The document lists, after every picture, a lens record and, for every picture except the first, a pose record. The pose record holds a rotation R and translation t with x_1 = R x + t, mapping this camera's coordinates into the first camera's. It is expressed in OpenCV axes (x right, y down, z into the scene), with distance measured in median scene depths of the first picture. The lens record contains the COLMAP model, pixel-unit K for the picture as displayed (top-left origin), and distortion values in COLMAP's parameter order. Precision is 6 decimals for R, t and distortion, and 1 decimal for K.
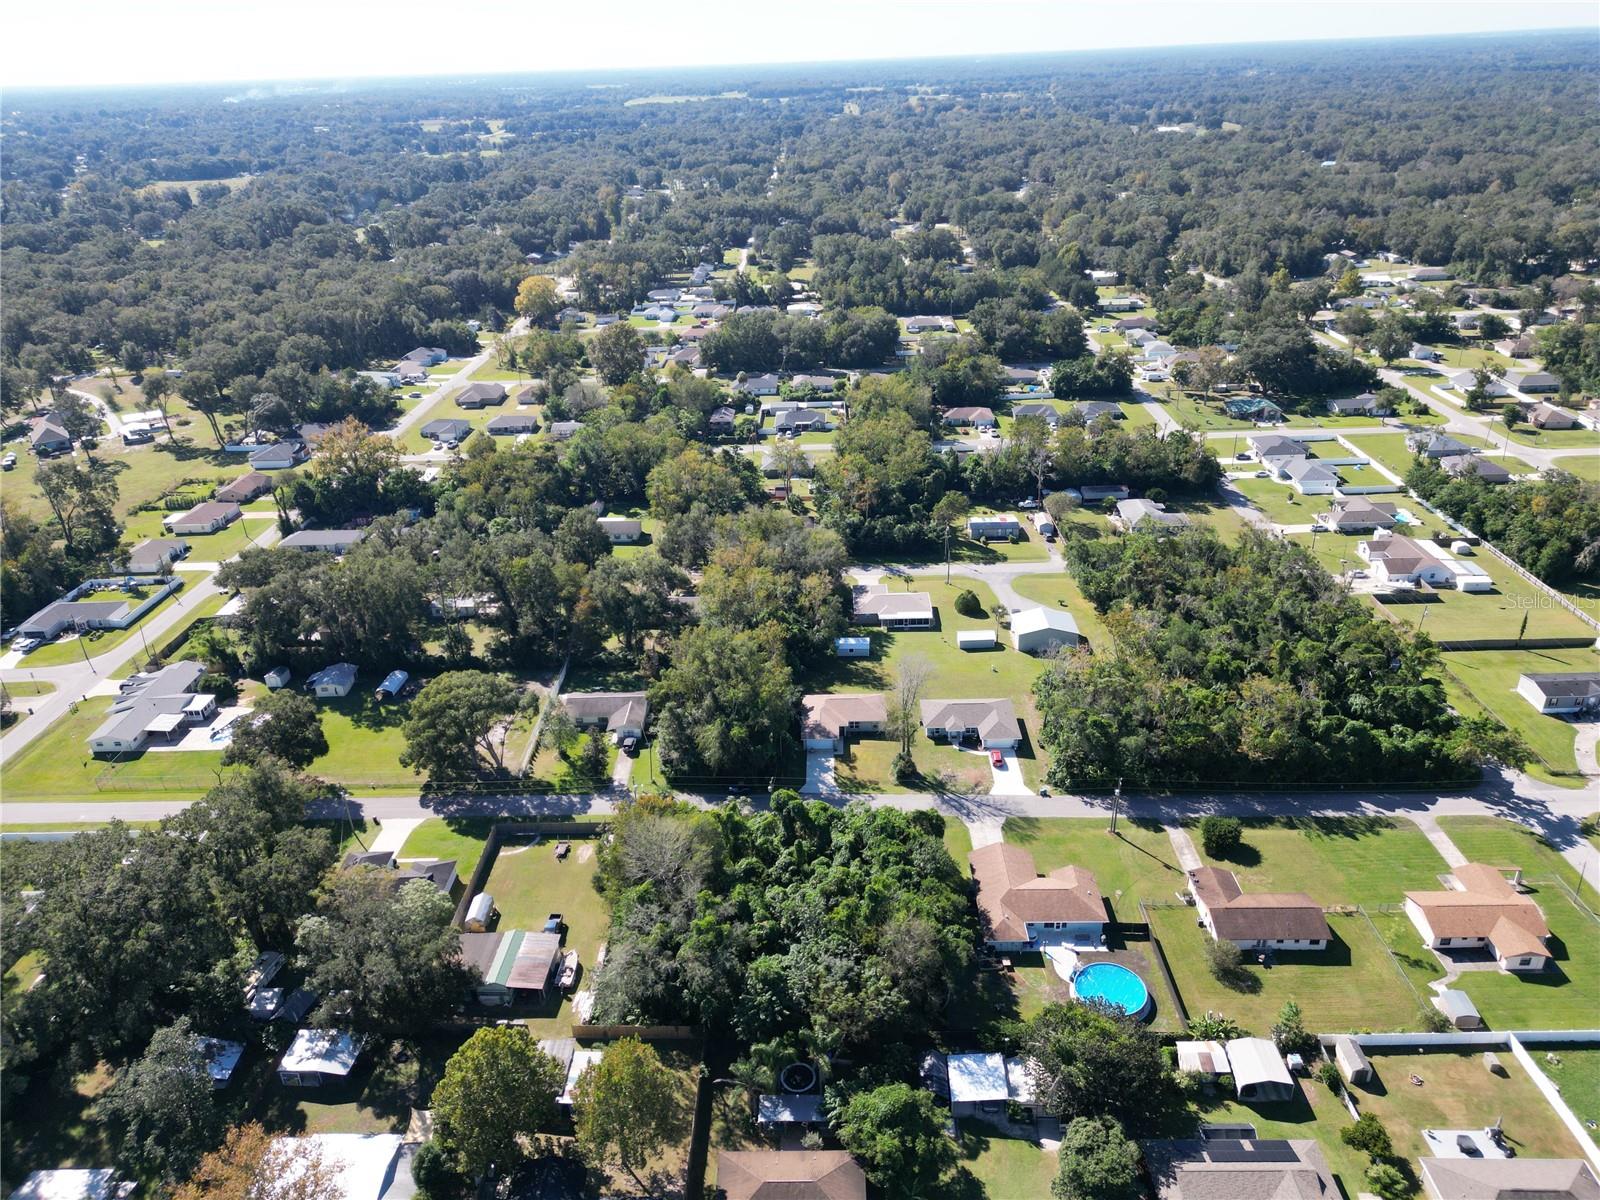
lens RADIAL K [[1113.9, 0, 802.0], [0, 1113.9, 608.4], [0, 0, 1]] dist [0.080412, -0.069887]
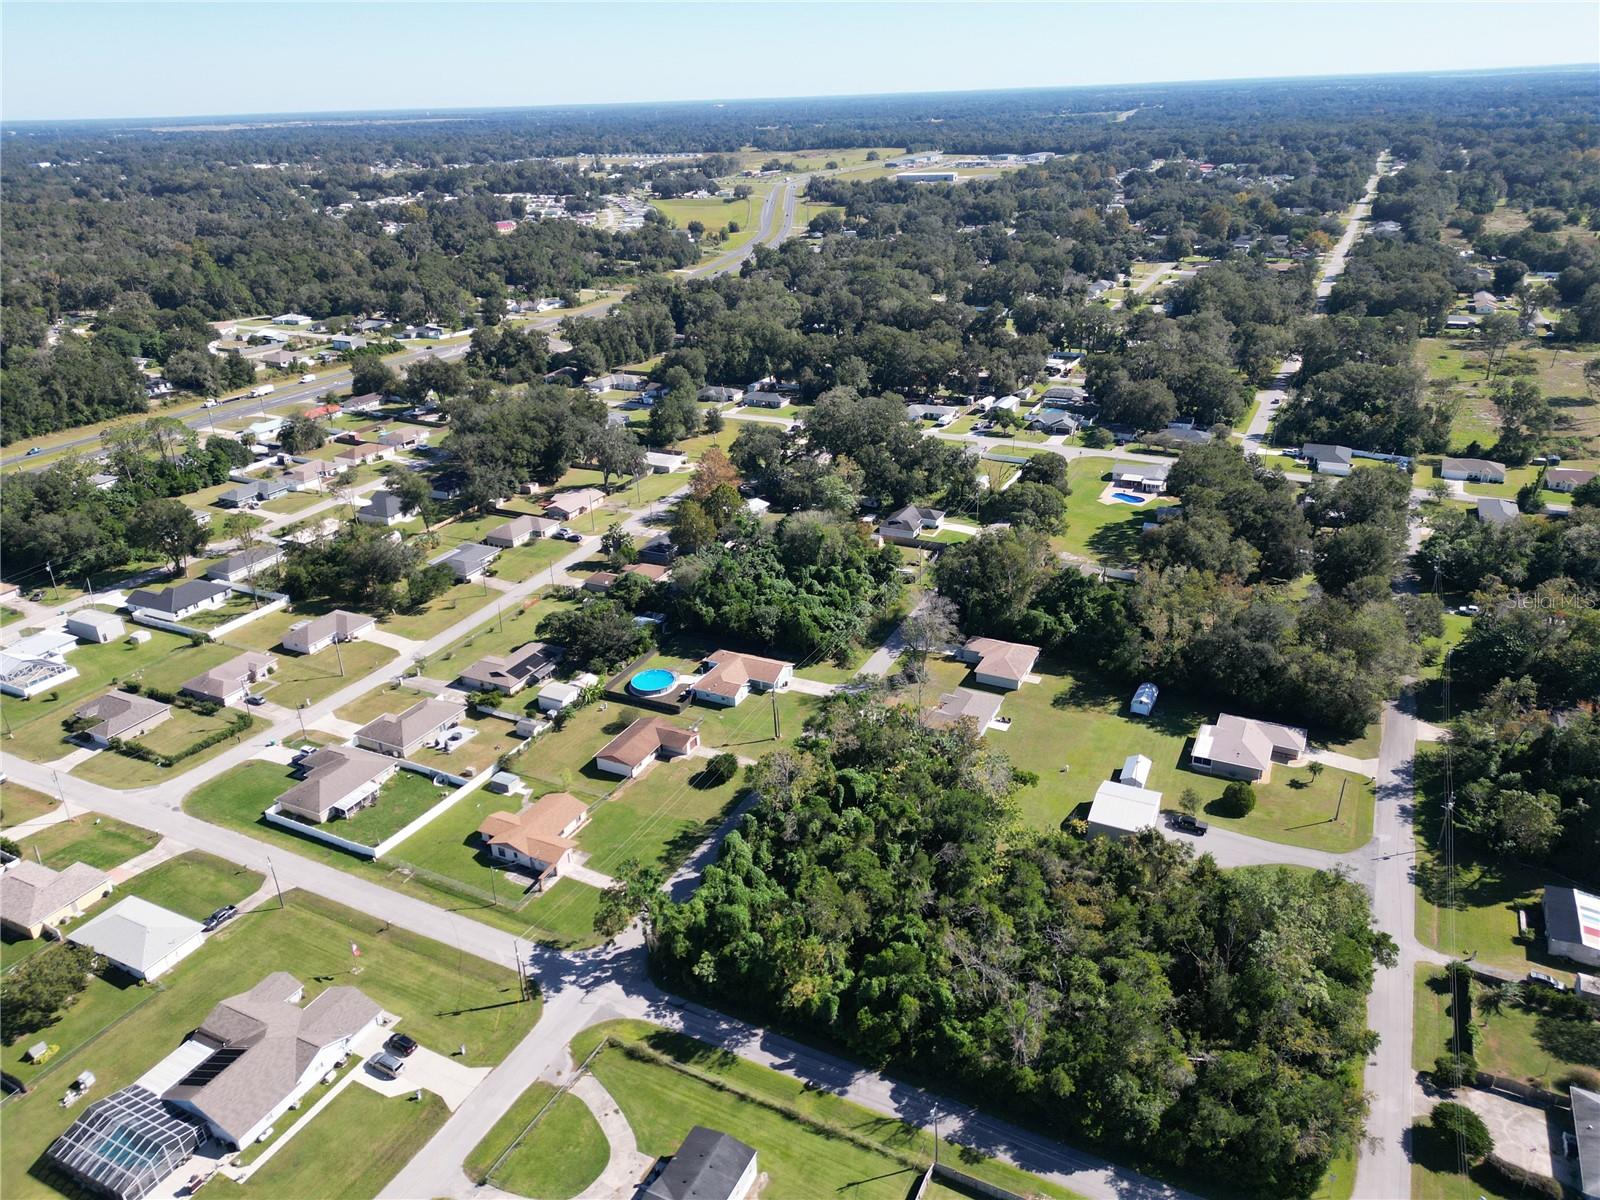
lens RADIAL K [[1113.9, 0, 802.0], [0, 1113.9, 608.4], [0, 0, 1]] dist [0.080412, -0.069887]
pose [[-0.432327, 0.420847, -0.797484, 1.155589], [-0.357232, 0.732105, 0.580006, -0.604031], [0.827936, 0.535639, -0.166169, 1.137121]]
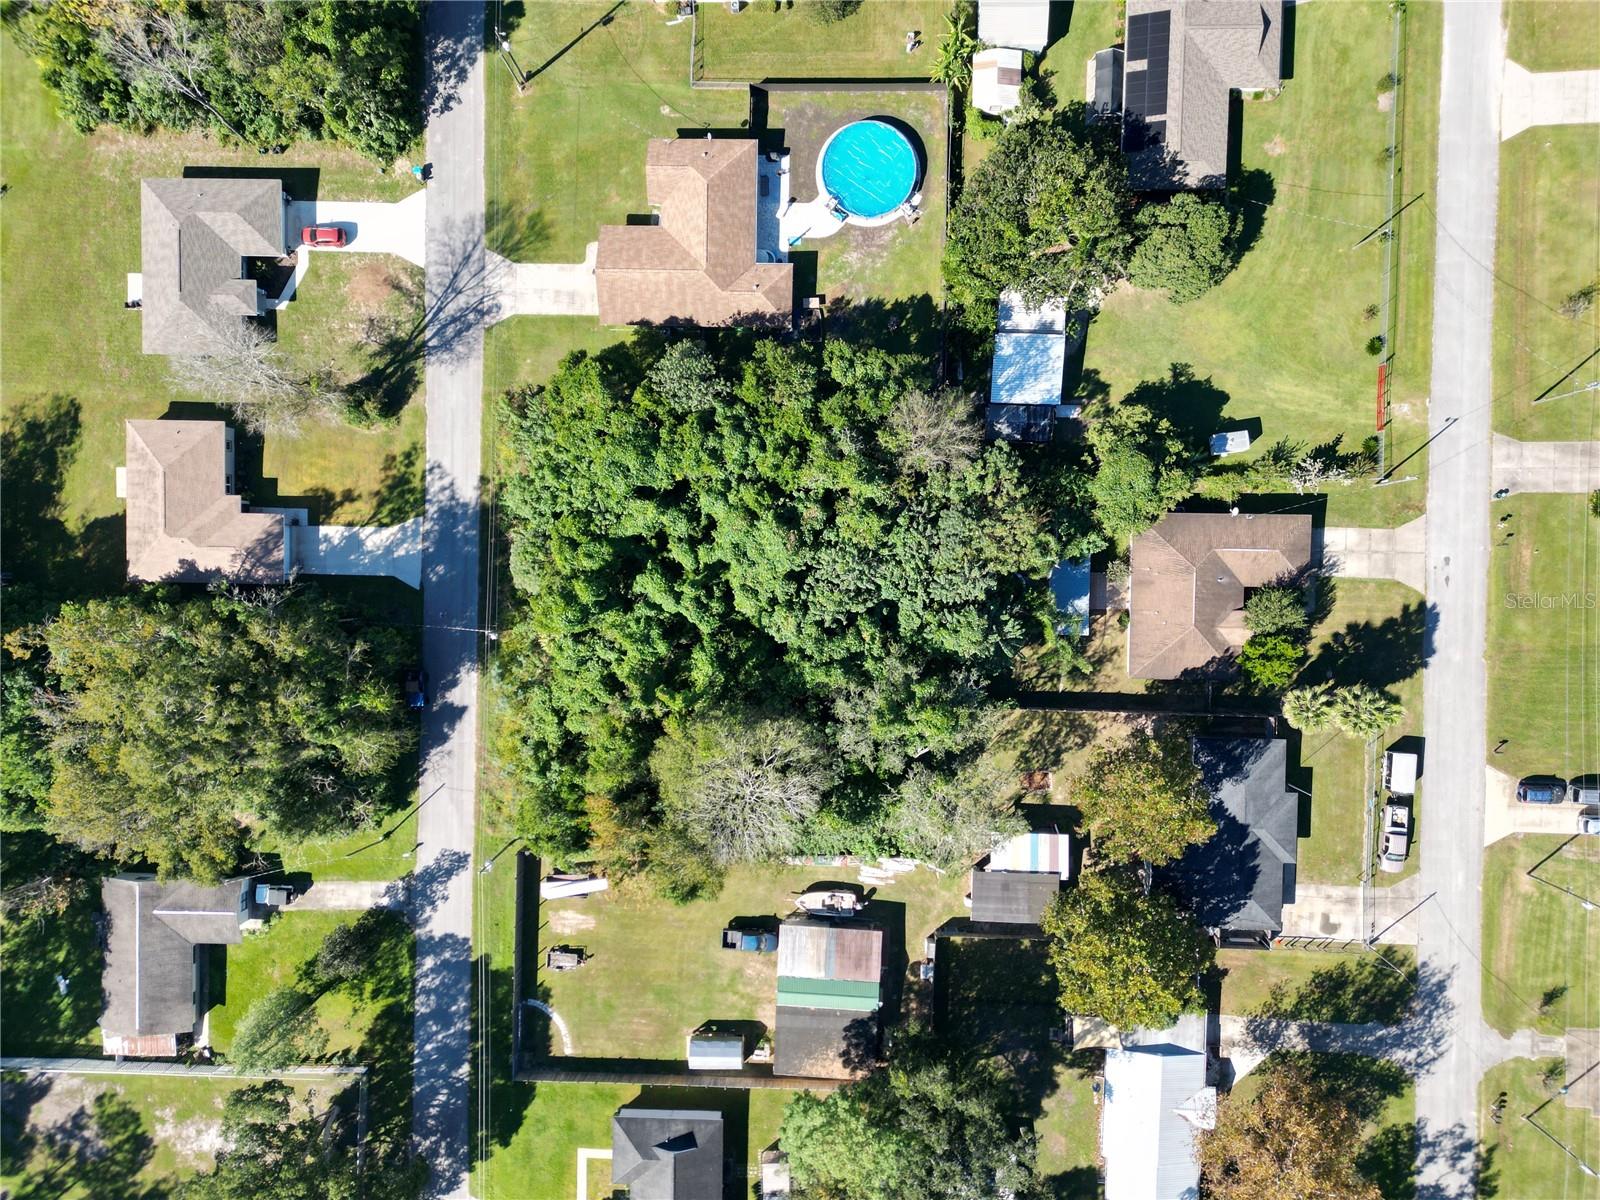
lens RADIAL K [[1113.9, 0, 802.0], [0, 1113.9, 608.4], [0, 0, 1]] dist [0.080412, -0.069887]
pose [[0.002354, -0.999986, -0.004729, -0.010268], [0.471882, -0.003059, 0.881657, -0.278772], [-0.881659, -0.004307, 0.471868, 0.564377]]
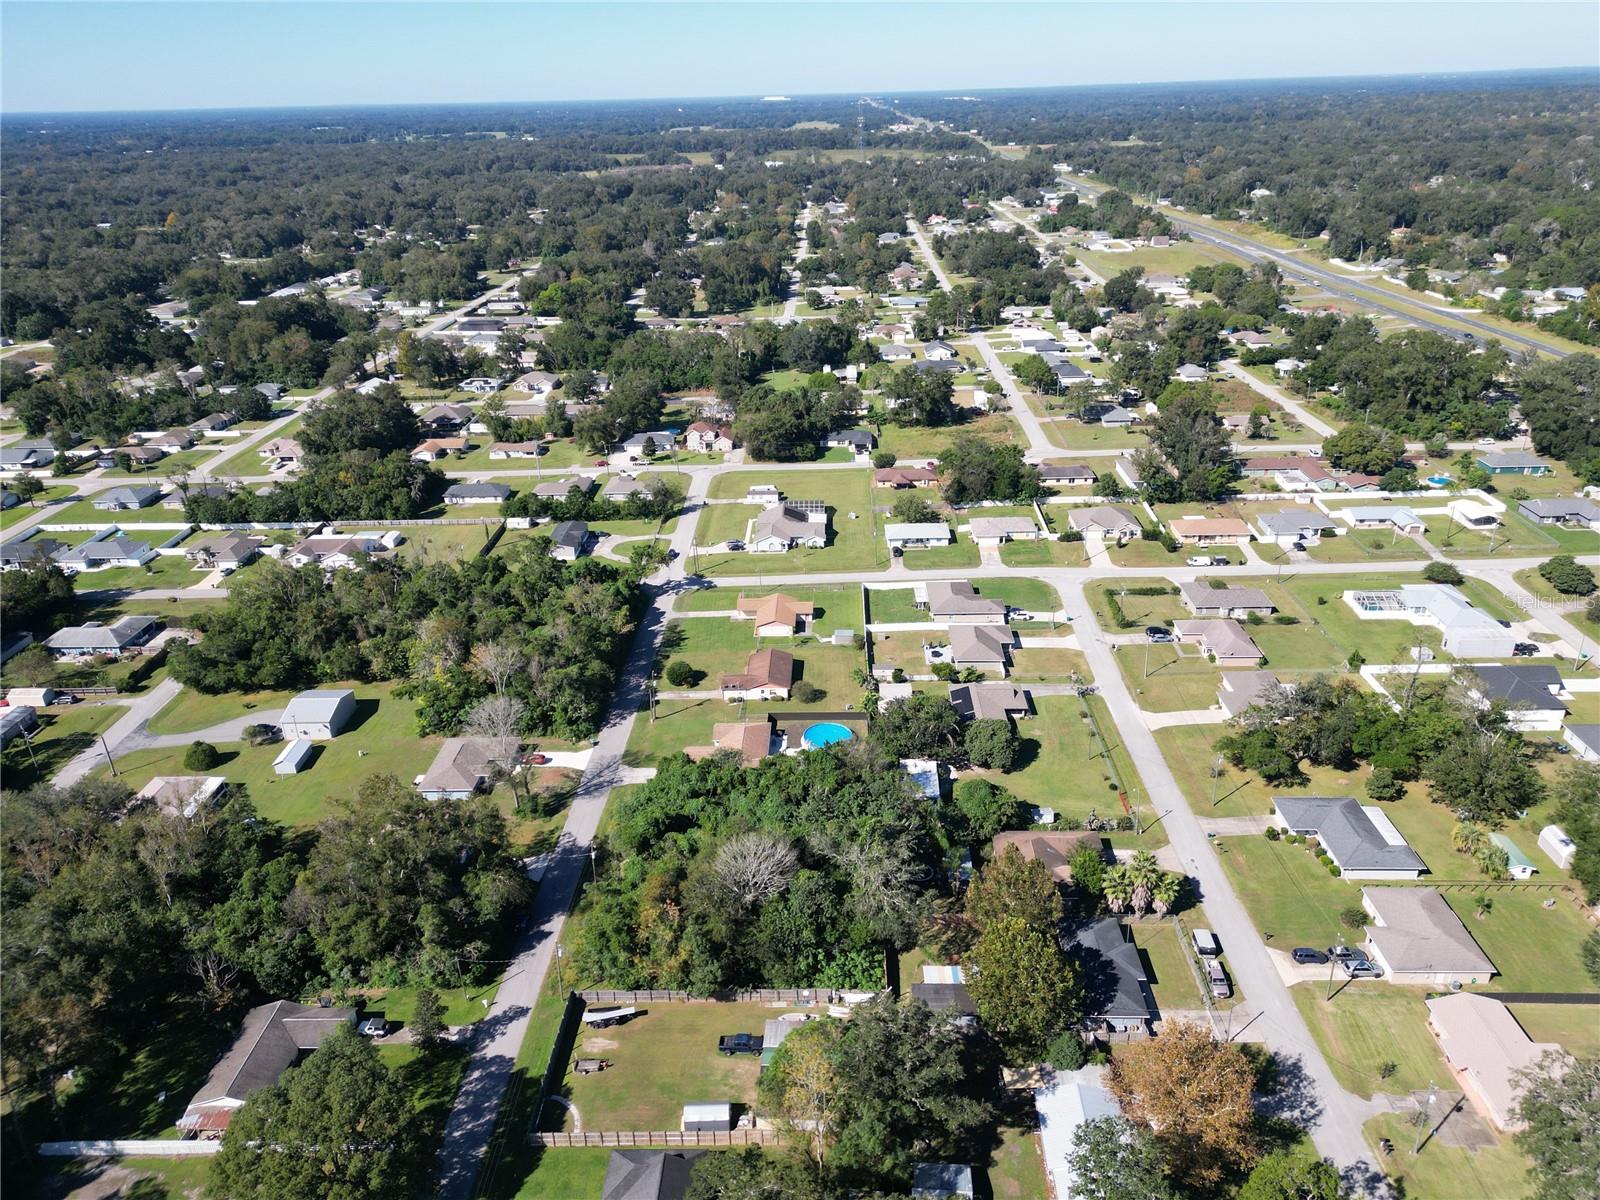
lens RADIAL K [[1113.9, 0, 802.0], [0, 1113.9, 608.4], [0, 0, 1]] dist [0.080412, -0.069887]
pose [[0.012560, -0.391246, 0.920200, -0.791518], [0.466136, 0.816451, 0.340772, -0.240189], [-0.884624, 0.424658, 0.192628, 0.565281]]
